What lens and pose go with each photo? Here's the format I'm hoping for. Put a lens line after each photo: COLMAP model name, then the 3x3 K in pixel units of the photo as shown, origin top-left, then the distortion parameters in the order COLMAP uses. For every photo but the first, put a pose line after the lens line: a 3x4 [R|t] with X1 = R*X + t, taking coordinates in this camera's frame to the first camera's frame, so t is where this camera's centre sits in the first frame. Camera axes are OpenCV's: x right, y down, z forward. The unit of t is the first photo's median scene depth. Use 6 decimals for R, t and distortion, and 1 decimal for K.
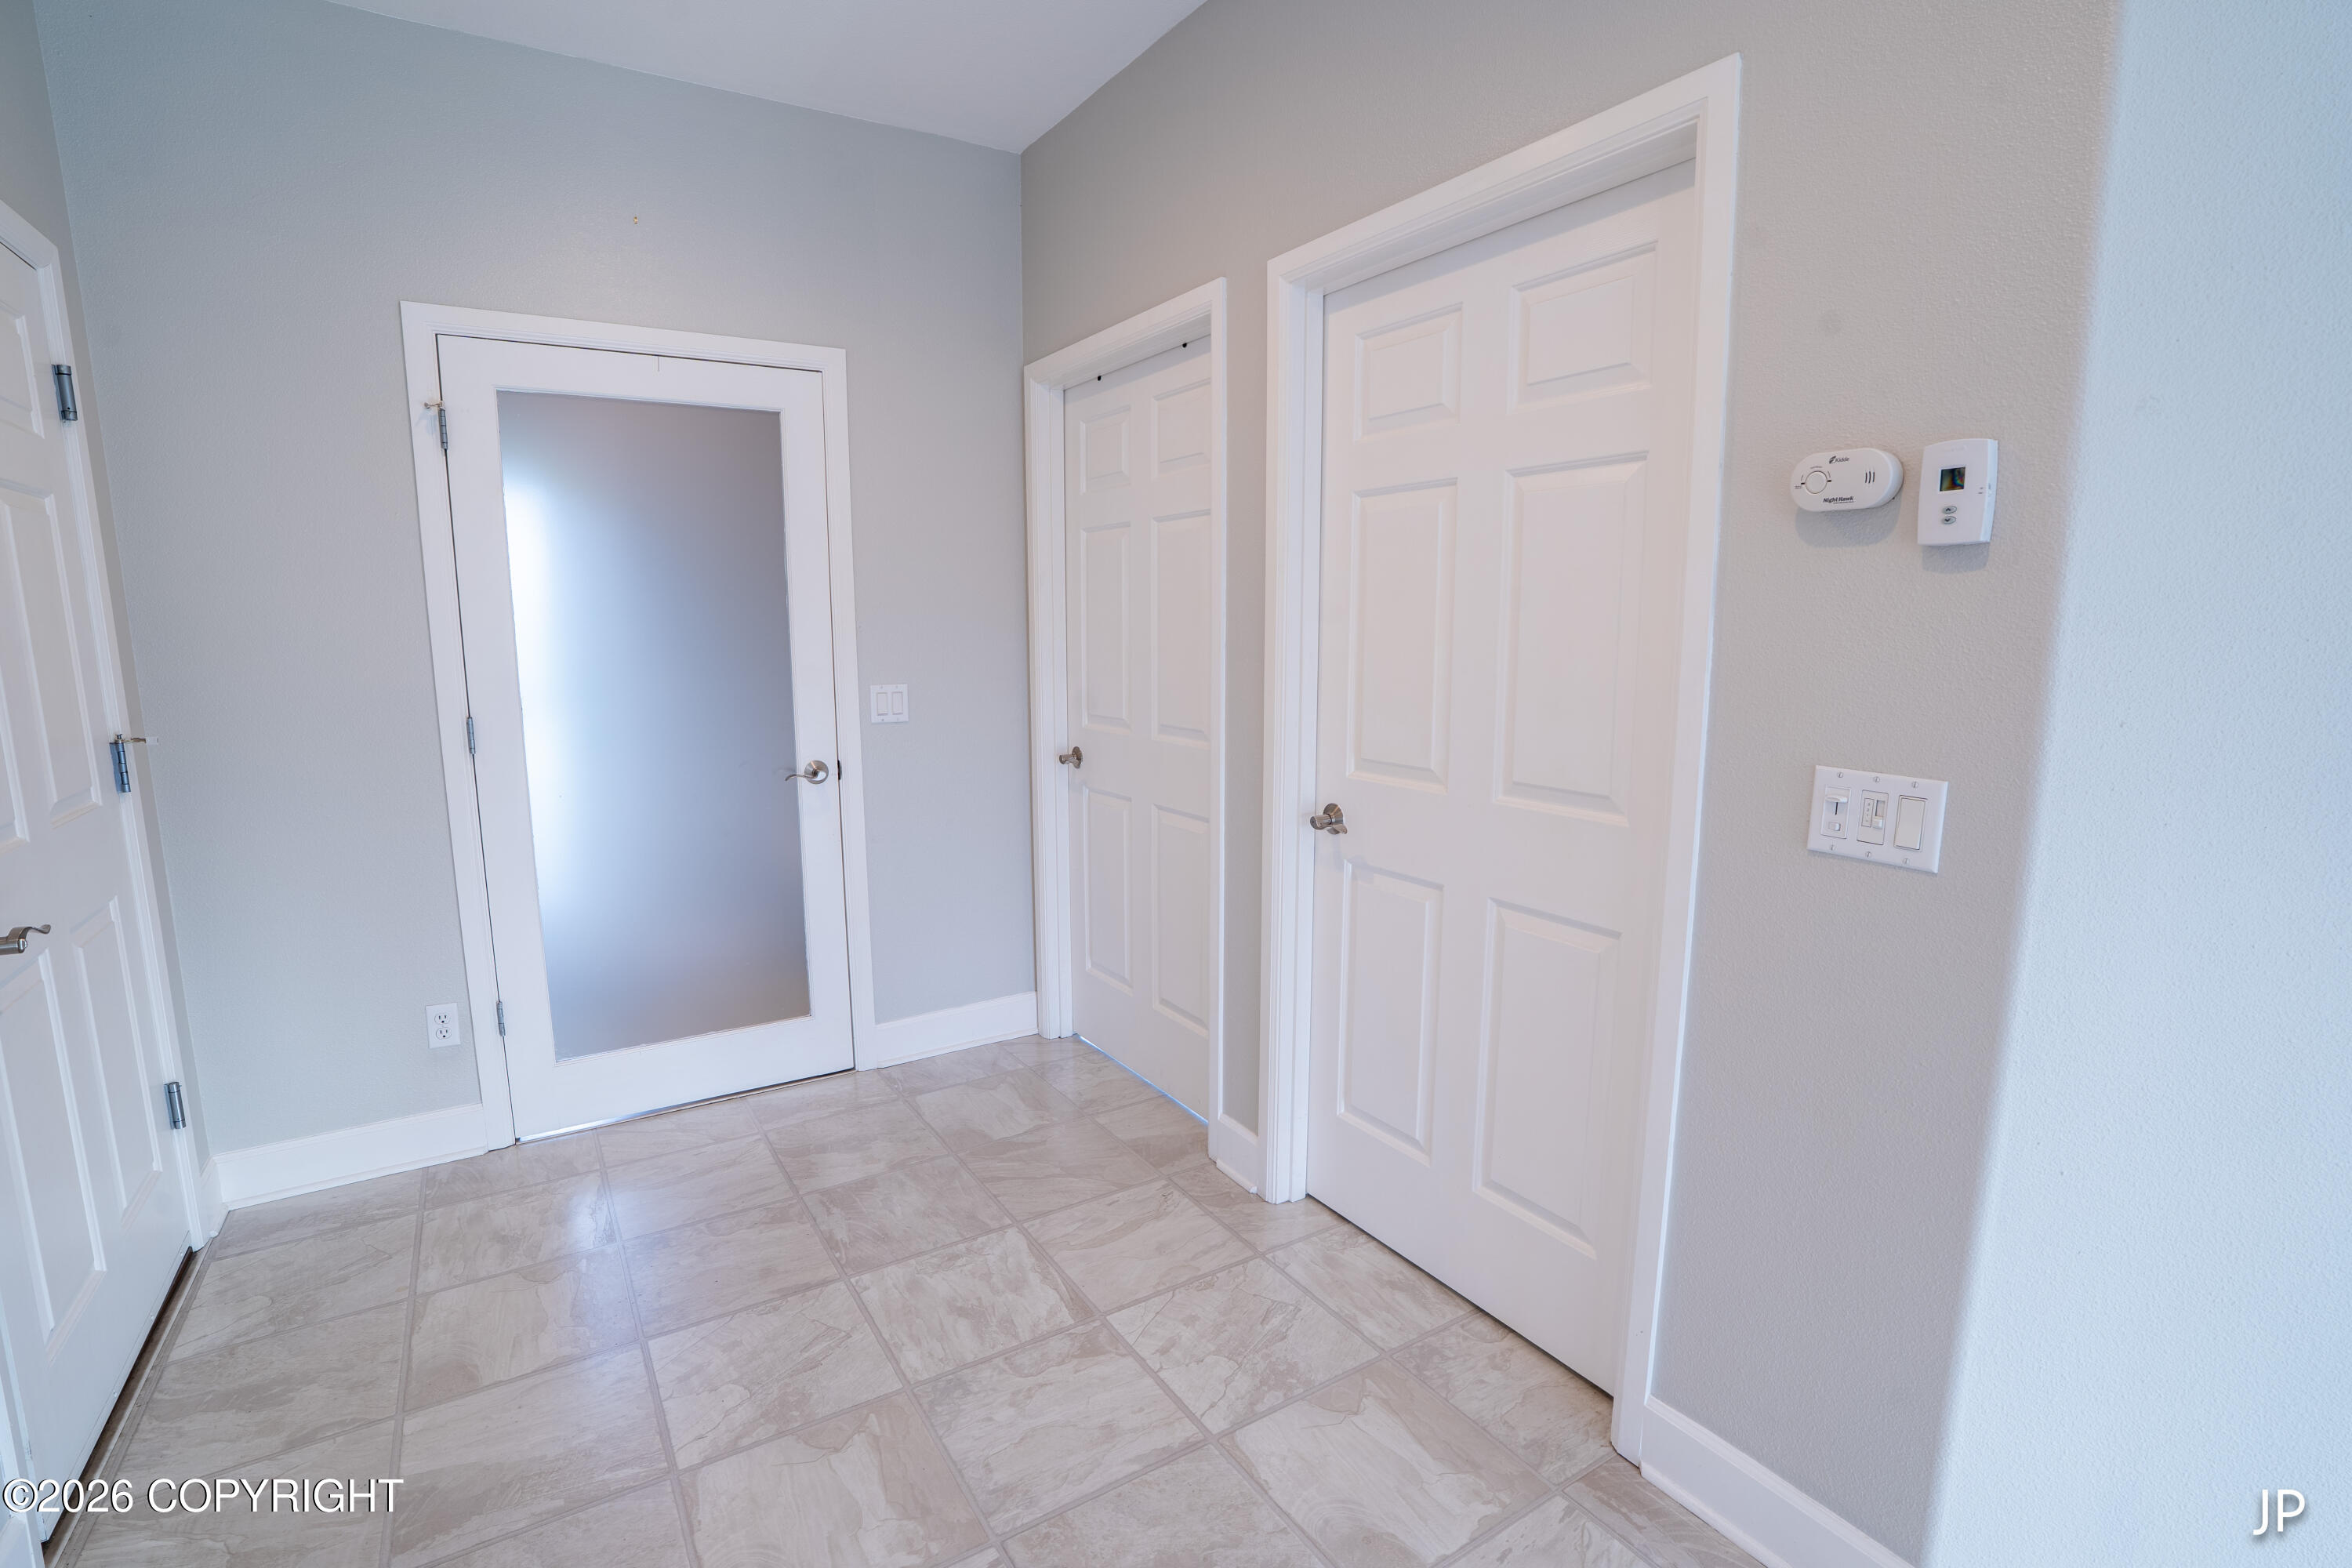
lens RADIAL K [[1086.3, 0, 1172.2], [0, 1086.3, 792.1], [0, 0, 1]] dist [-0.069028, 0.022934]
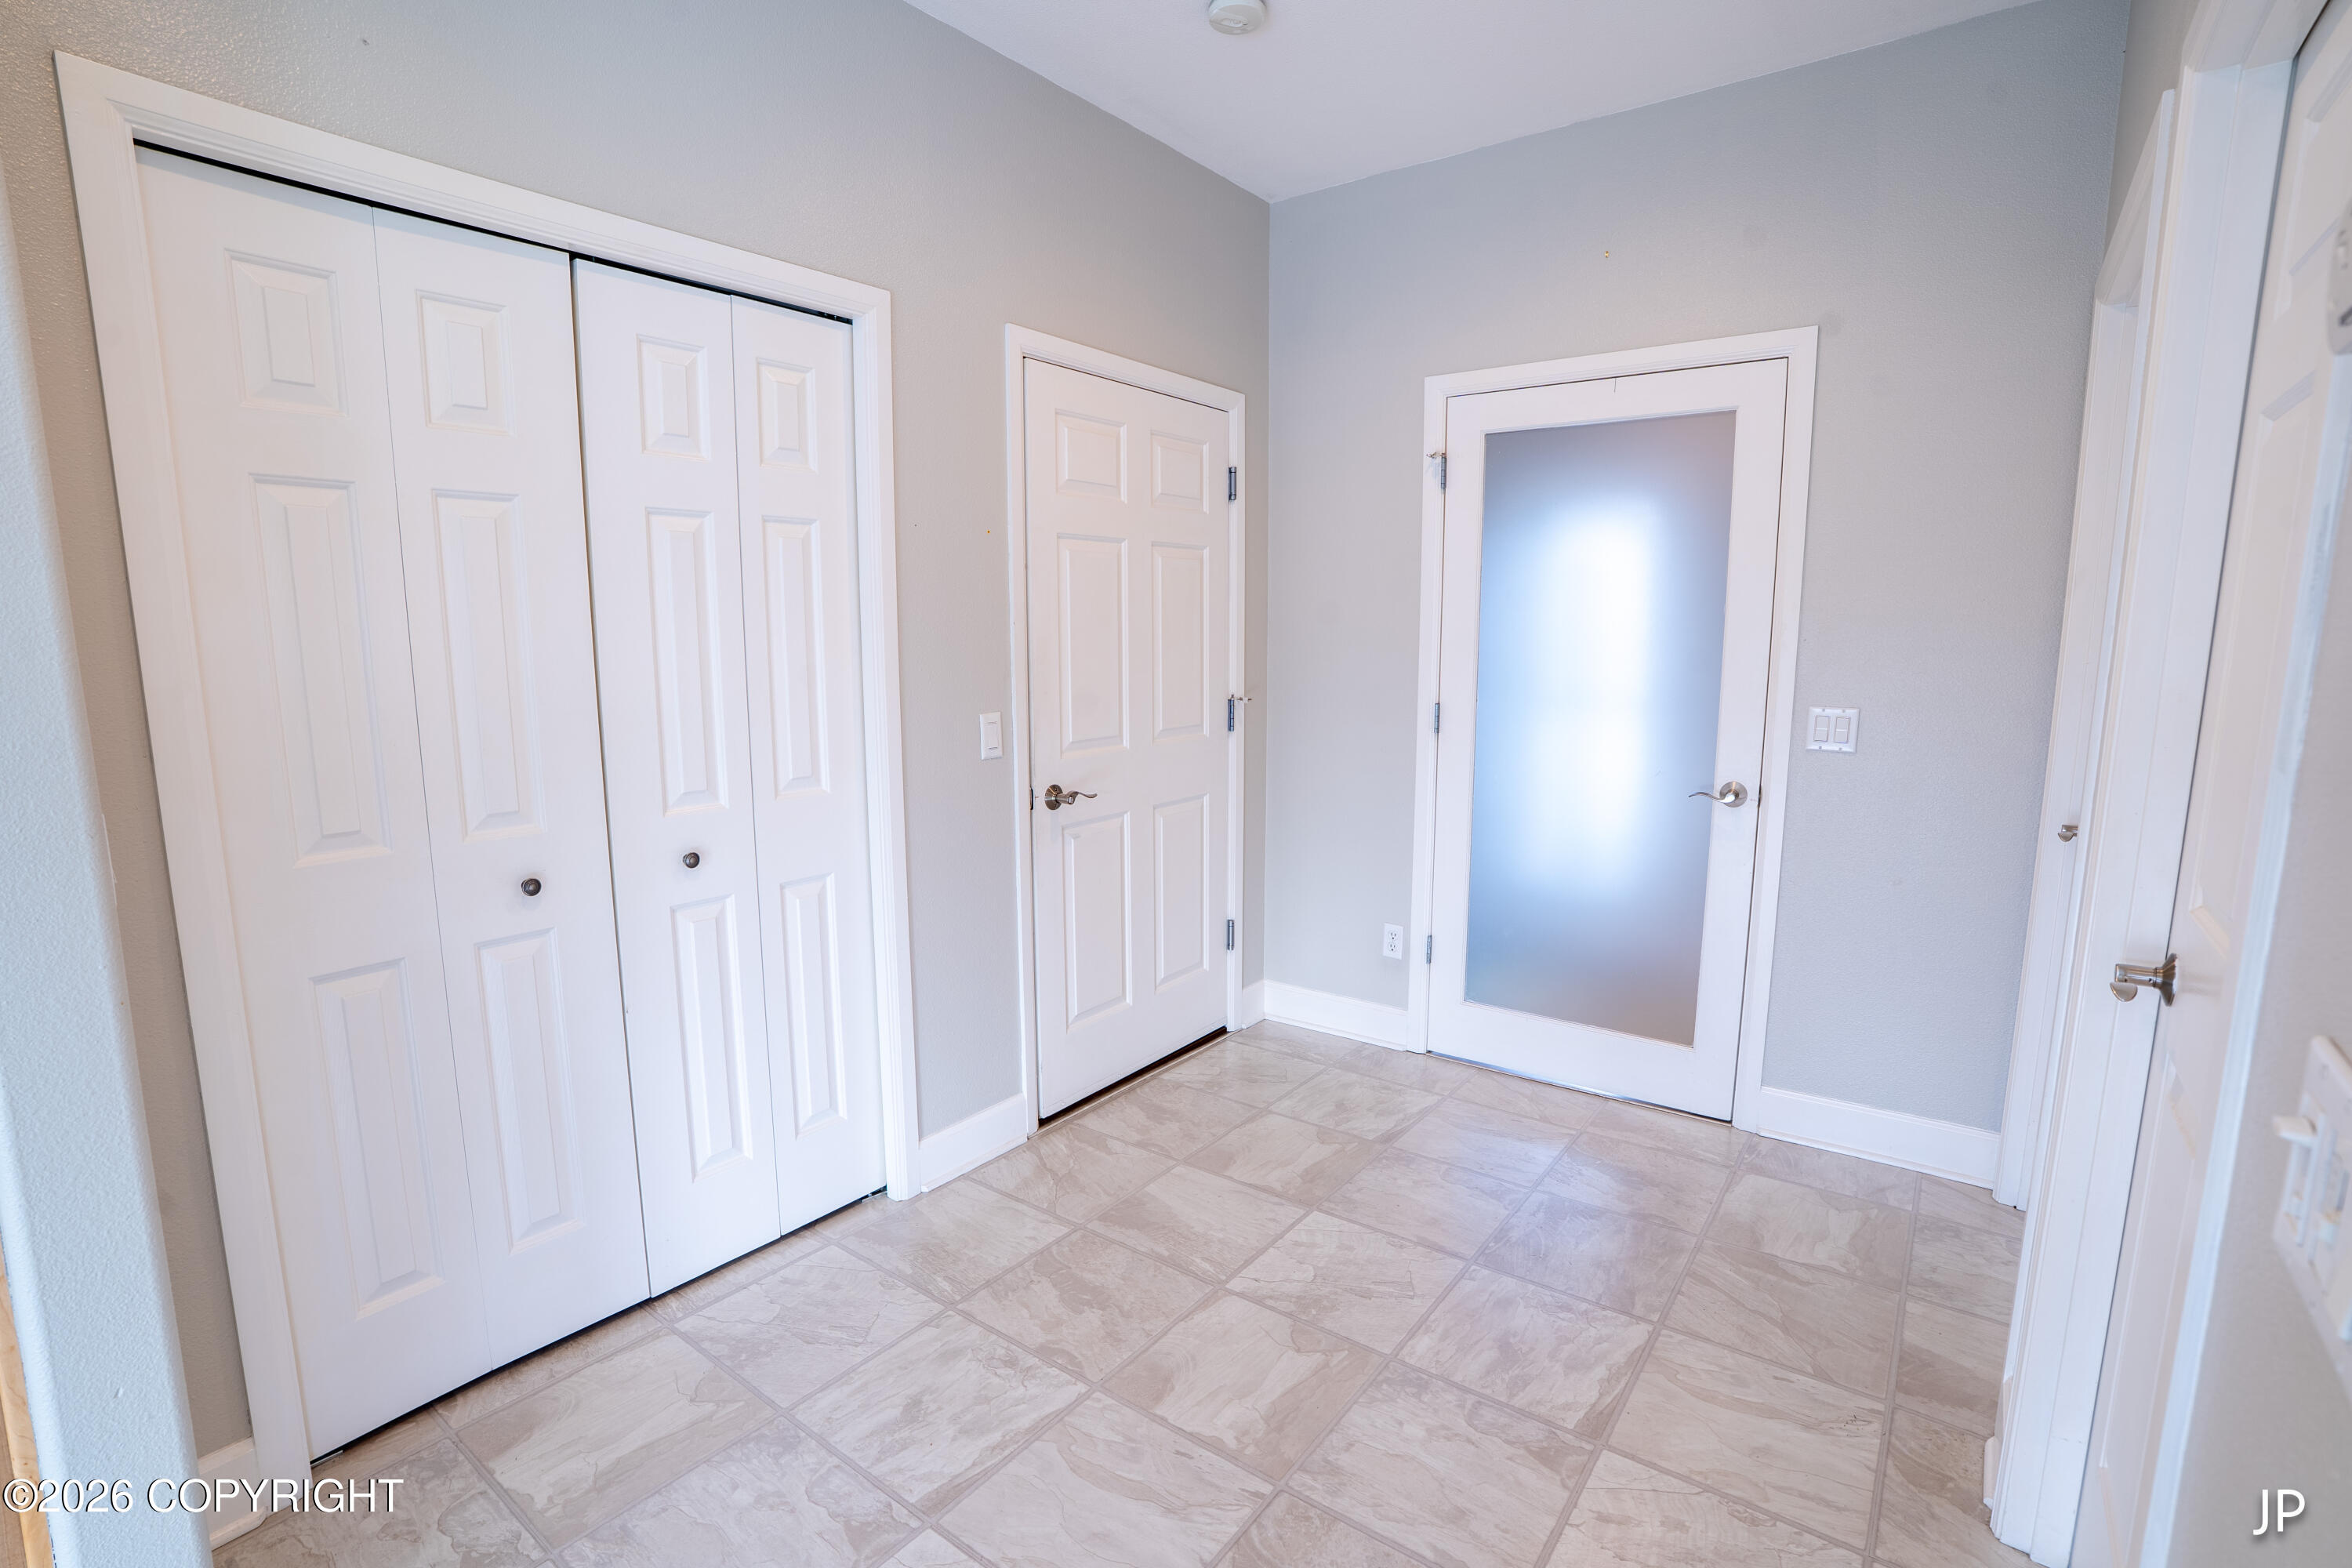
lens RADIAL K [[1086.3, 0, 1172.5], [0, 1086.3, 793.7], [0, 0, 1]] dist [-0.069028, 0.022934]
pose [[0.355513, 0.144957, -0.923362, 0.486782], [-0.148004, 0.984167, 0.097518, -0.052366], [0.922879, 0.101993, 0.371338, 0.299745]]
